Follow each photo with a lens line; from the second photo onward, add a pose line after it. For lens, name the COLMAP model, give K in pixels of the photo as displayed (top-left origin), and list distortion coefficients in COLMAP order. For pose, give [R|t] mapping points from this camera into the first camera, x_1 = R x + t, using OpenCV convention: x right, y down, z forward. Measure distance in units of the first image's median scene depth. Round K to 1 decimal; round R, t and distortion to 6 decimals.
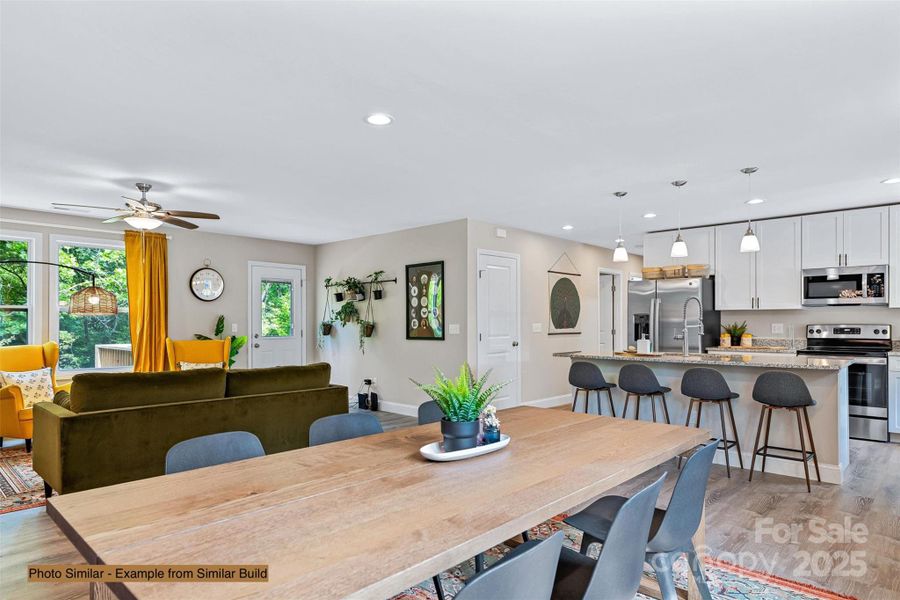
lens RADIAL K [[517.2, 0, 451.2], [0, 517.2, 322.5], [0, 0, 1]] dist [0.000218, 0.000374]
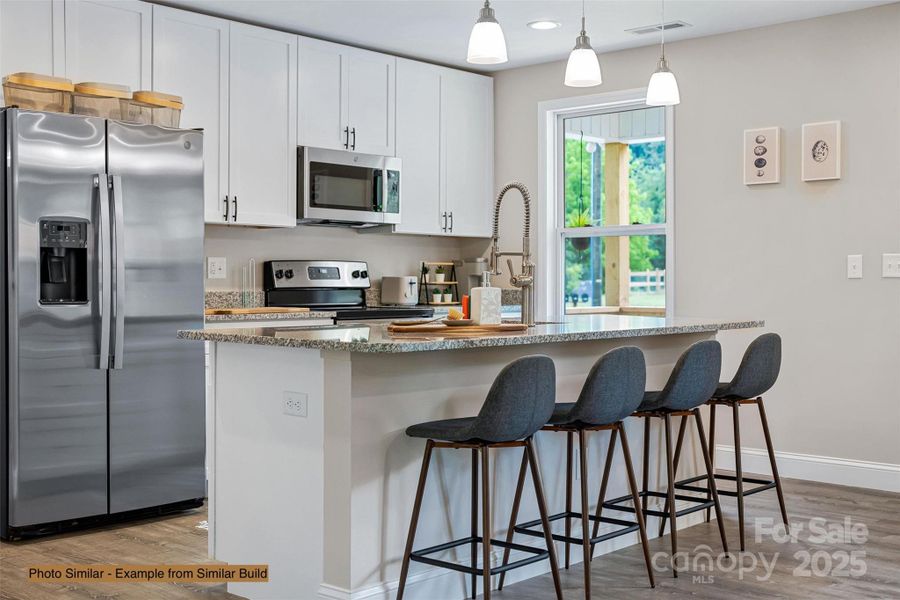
lens RADIAL K [[1083.9, 0, 450.5], [0, 1083.9, 314.5], [0, 0, 1]] dist [0.003697, 0.047263]
pose [[-0.010286, -0.028687, 0.999536, -0.338011], [-0.003226, 0.999584, 0.028655, 0.025300], [-0.999942, -0.002929, -0.010375, 0.850421]]
